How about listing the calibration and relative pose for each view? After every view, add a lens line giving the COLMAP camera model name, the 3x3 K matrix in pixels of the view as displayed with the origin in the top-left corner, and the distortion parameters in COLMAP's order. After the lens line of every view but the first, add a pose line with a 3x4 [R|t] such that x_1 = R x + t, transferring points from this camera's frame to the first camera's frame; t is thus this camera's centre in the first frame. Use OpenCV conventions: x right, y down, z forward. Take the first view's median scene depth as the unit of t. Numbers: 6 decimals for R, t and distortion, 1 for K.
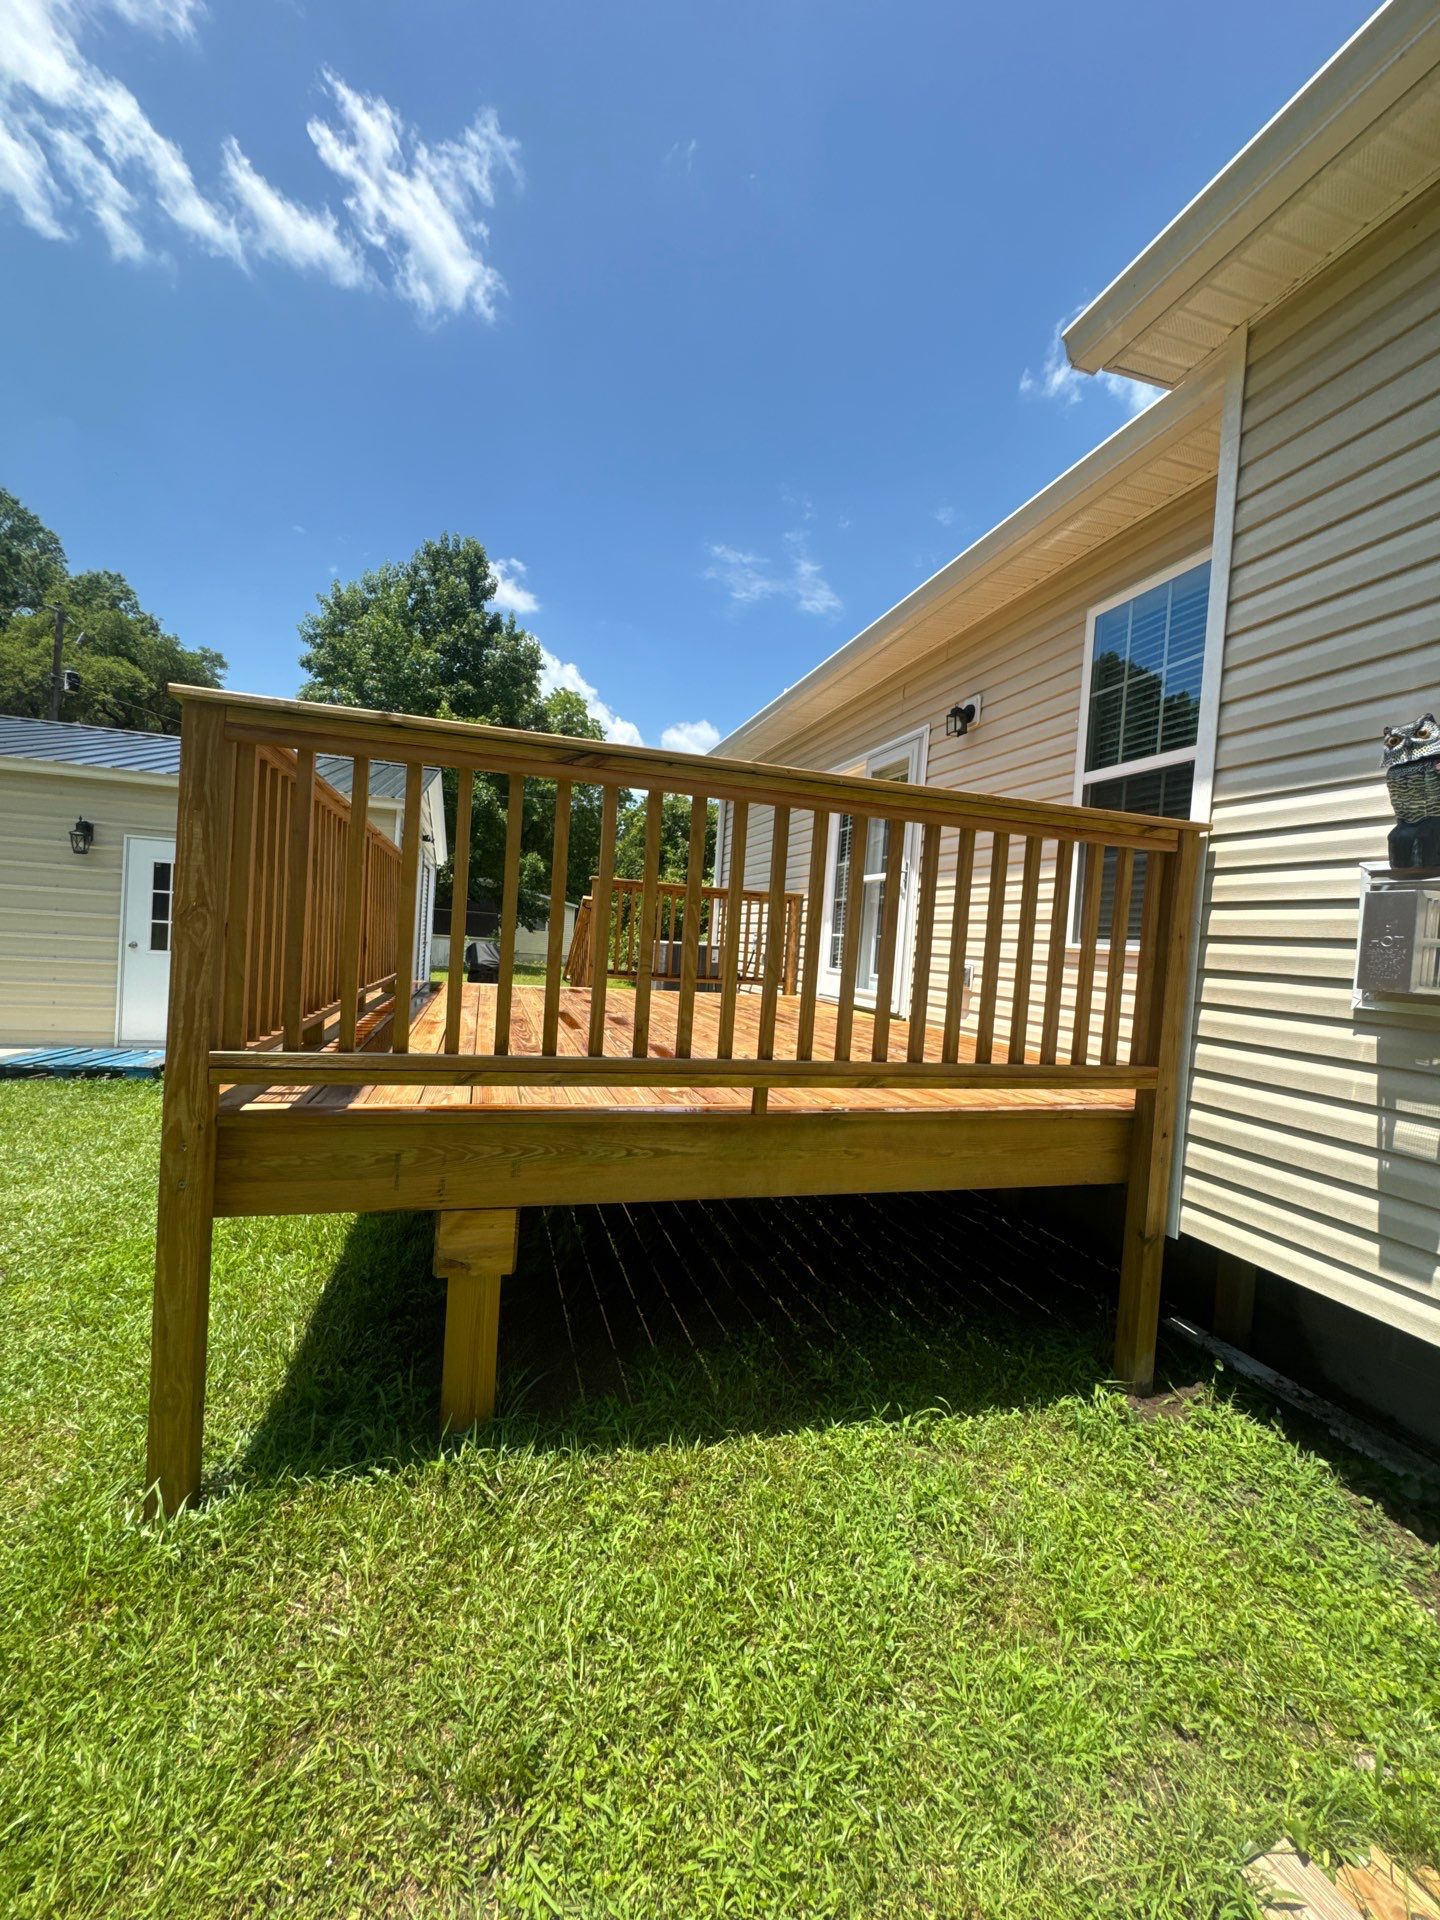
lens RADIAL K [[745.1, 0, 731.4], [0, 745.1, 962.9], [0, 0, 1]] dist [-0.001651, -0.000088]
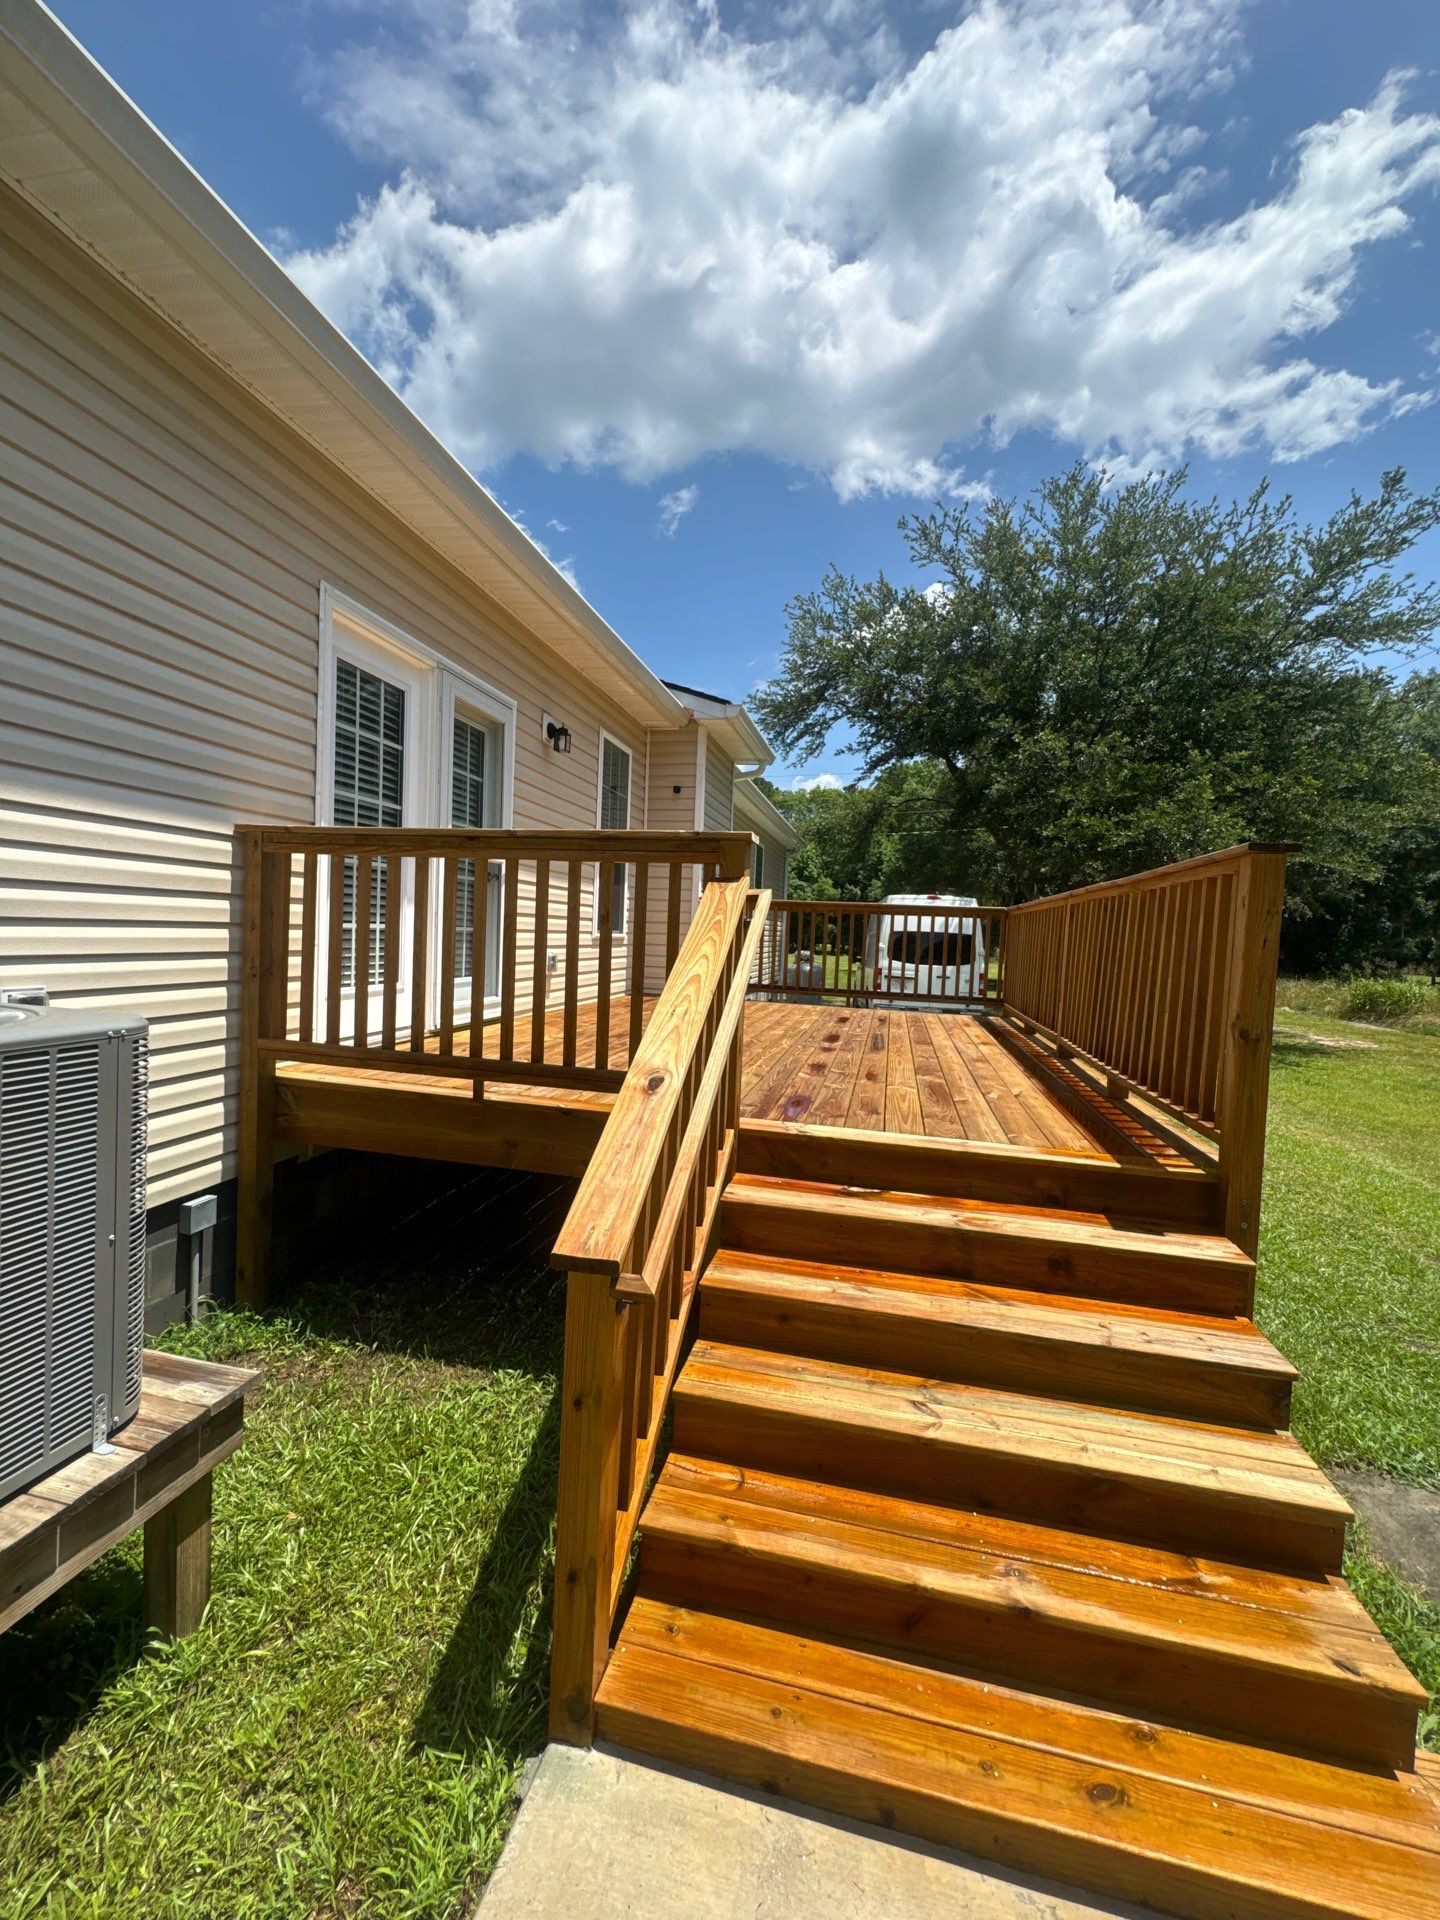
lens RADIAL K [[745.1, 0, 731.4], [0, 745.1, 962.9], [0, 0, 1]] dist [-0.001651, -0.000088]
pose [[-0.867889, -0.124006, 0.481030, -0.701573], [-0.082844, 0.990911, 0.105980, -0.181275], [-0.489801, 0.052128, -0.870275, 2.605331]]
